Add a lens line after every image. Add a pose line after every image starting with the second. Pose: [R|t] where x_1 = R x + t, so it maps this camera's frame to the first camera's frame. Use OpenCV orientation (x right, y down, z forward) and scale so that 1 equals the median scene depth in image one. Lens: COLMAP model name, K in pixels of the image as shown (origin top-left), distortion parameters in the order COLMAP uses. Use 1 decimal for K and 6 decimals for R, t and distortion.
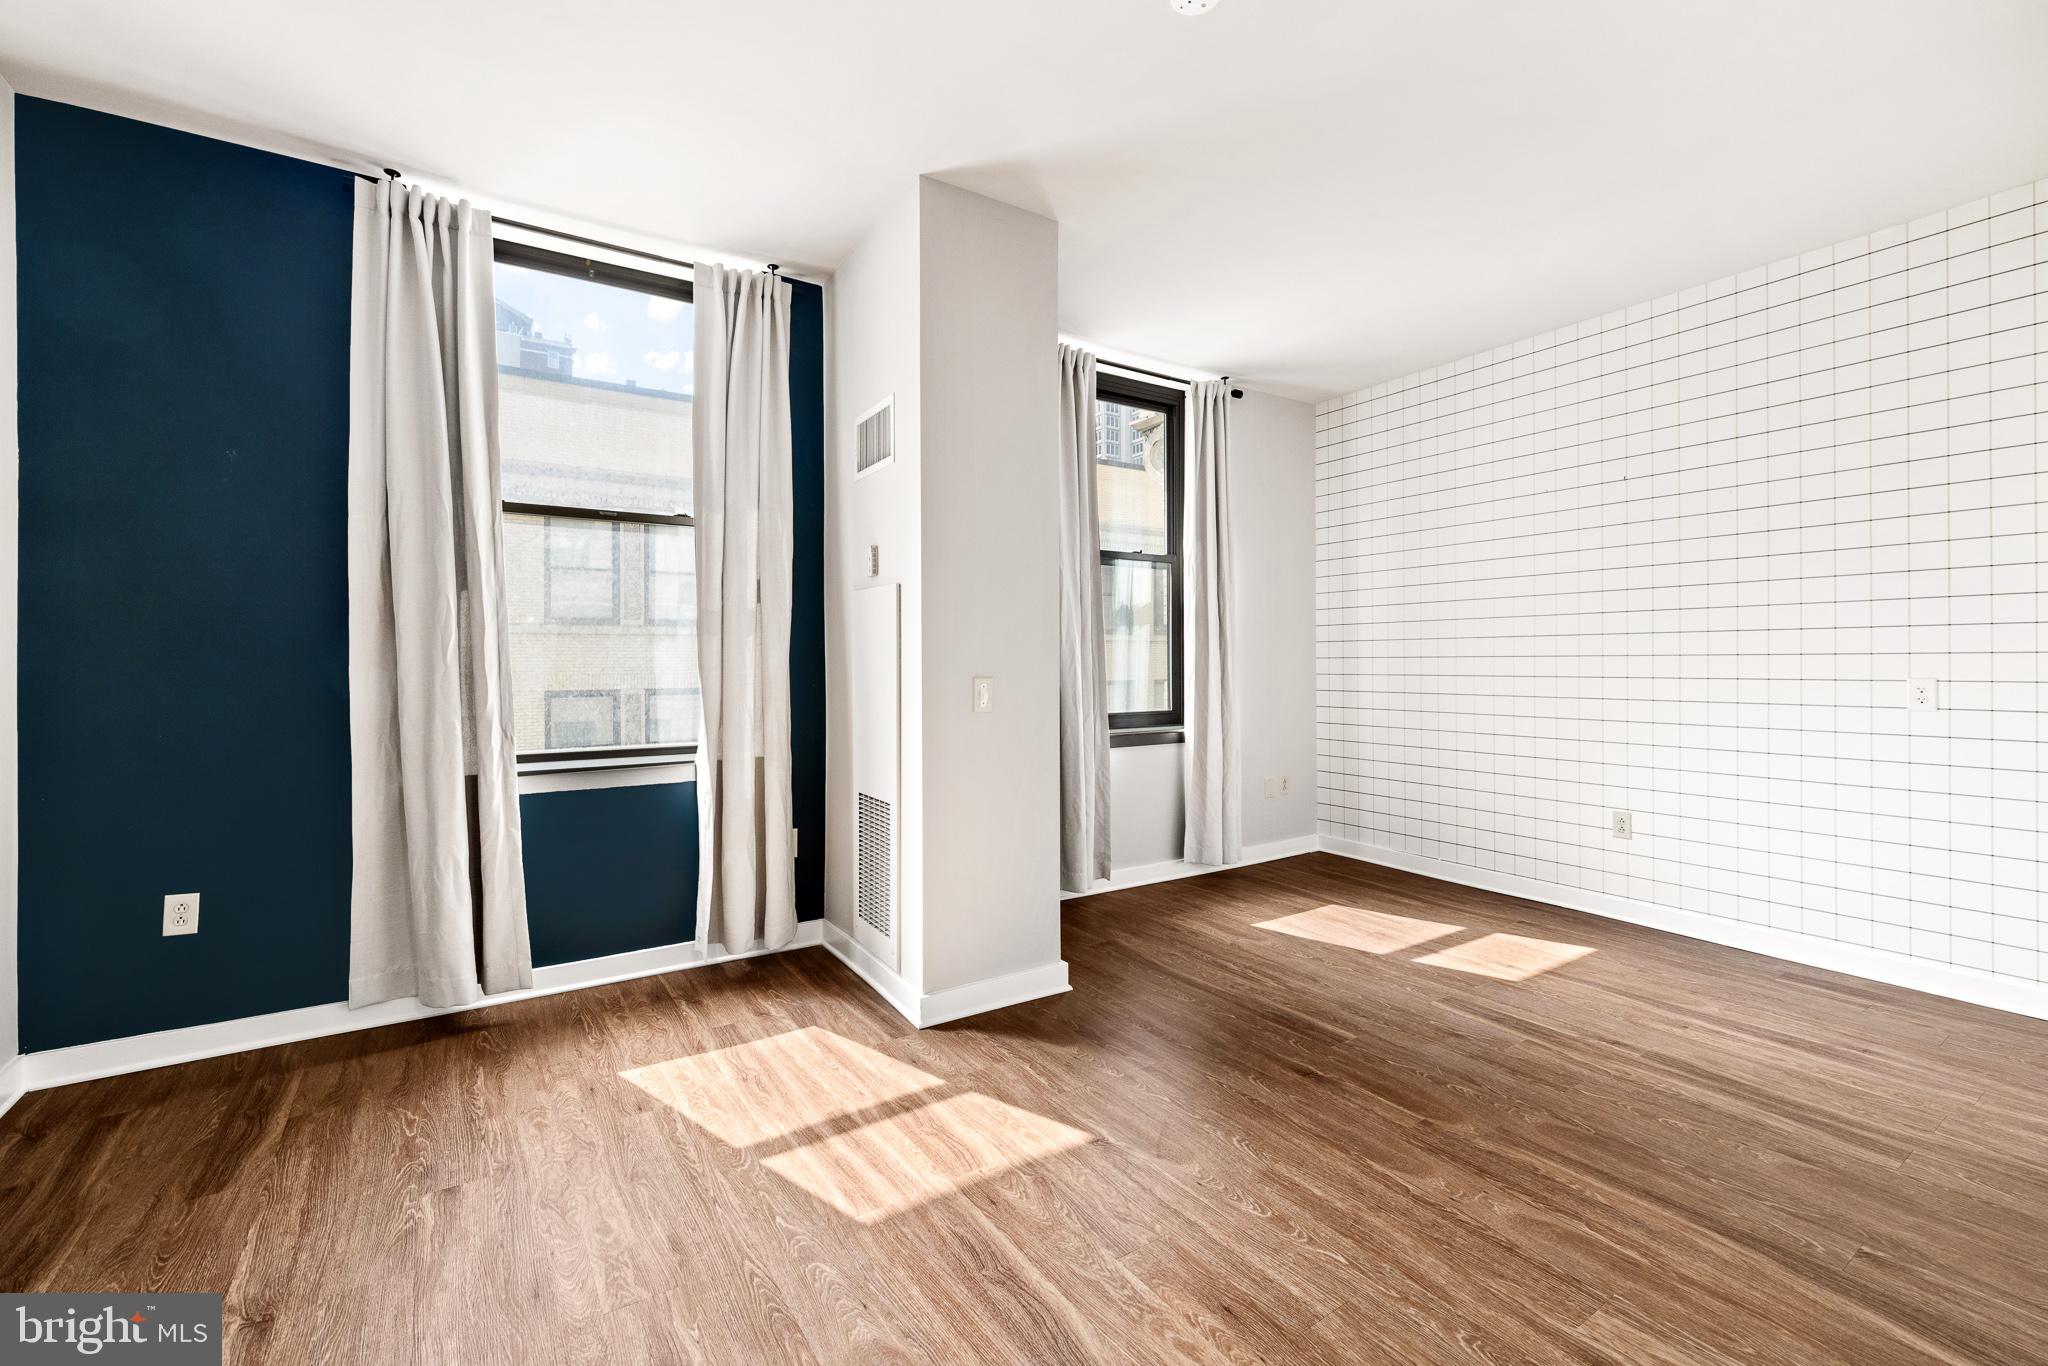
lens RADIAL K [[894.1, 0, 1018.1], [0, 894.1, 665.1], [0, 0, 1]] dist [-0.001144, 0.000515]
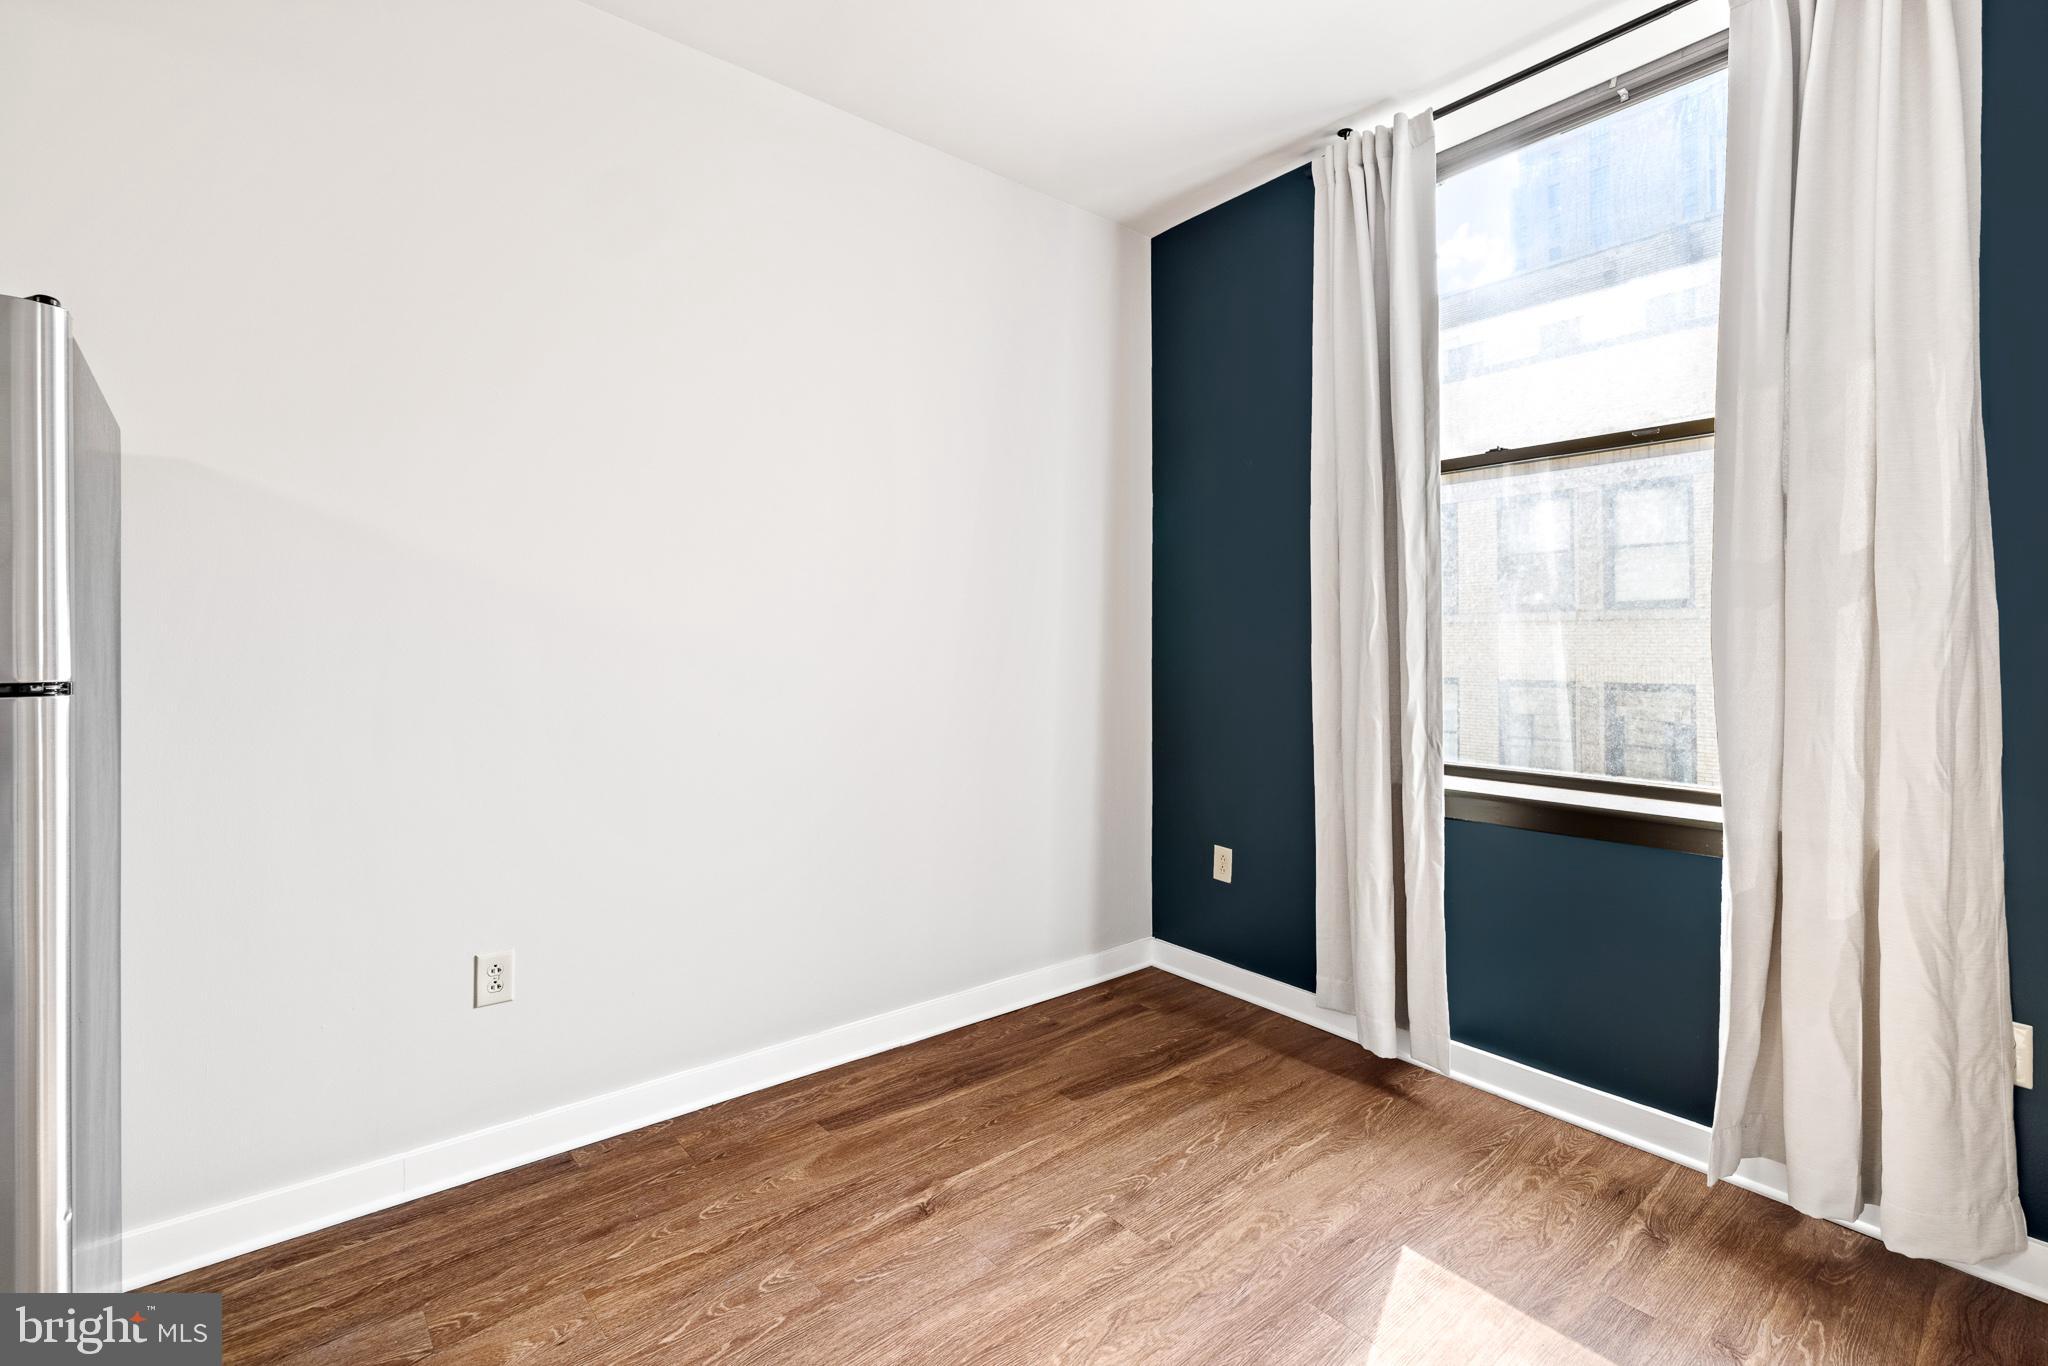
lens RADIAL K [[889.8, 0, 1021.2], [0, 889.8, 632.7], [0, 0, 1]] dist [-0.000966, -0.000070]
pose [[0.095970, -0.014650, -0.995276, 0.195177], [-0.007448, 0.999853, -0.015435, -0.005398], [0.995356, 0.008894, 0.095847, 0.576589]]
